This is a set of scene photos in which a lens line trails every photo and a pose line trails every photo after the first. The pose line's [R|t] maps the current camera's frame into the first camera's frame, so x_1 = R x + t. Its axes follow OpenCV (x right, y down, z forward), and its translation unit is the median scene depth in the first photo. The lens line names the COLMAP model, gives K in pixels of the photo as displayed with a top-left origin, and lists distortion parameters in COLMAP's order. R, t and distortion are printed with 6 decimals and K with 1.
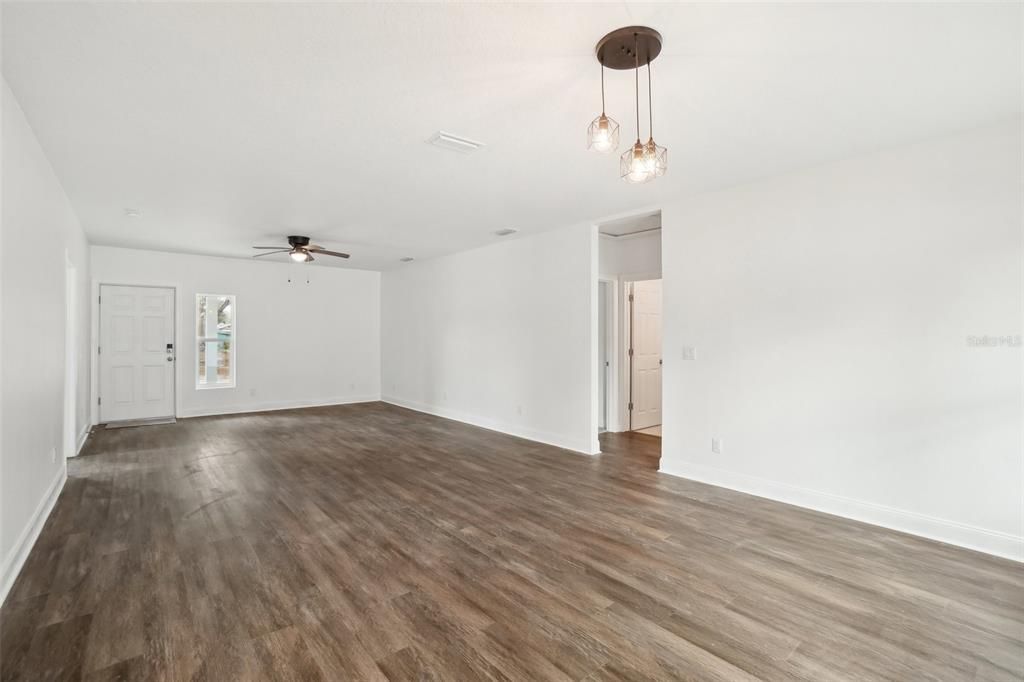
lens RADIAL K [[461.7, 0, 509.0], [0, 461.7, 330.4], [0, 0, 1]] dist [-0.061638, 0.021902]
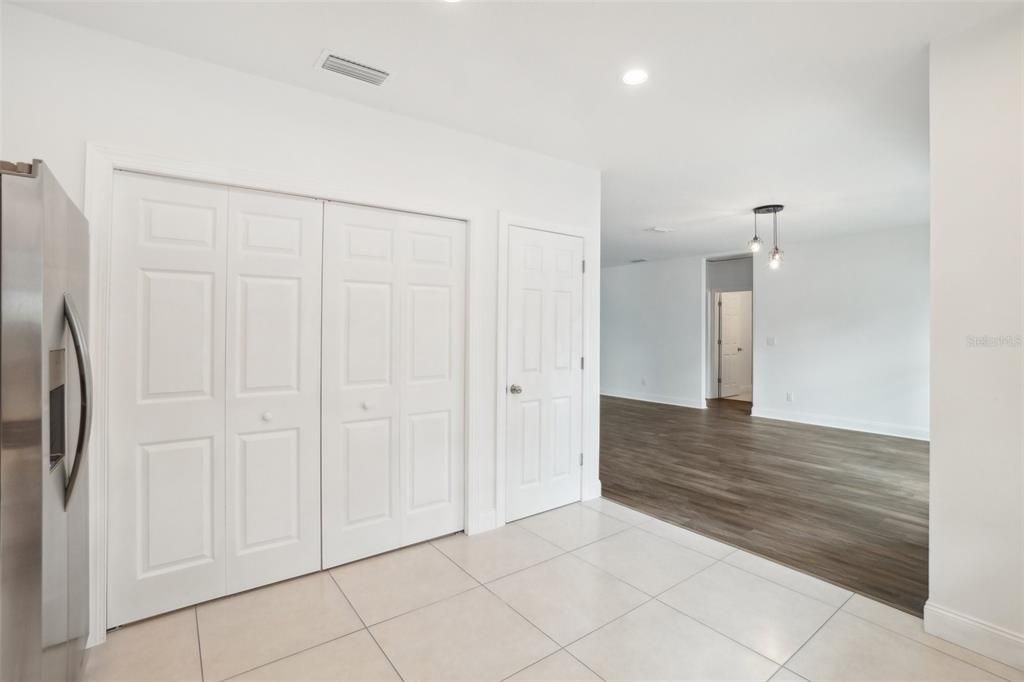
lens RADIAL K [[497.4, 0, 513.6], [0, 497.4, 328.5], [0, 0, 1]] dist [-0.023488, 0.000168]
pose [[0.999875, -0.003916, -0.015294, -0.696082], [0.004031, 0.999963, 0.007541, -0.018471], [0.015264, -0.007601, 0.999855, -1.081285]]
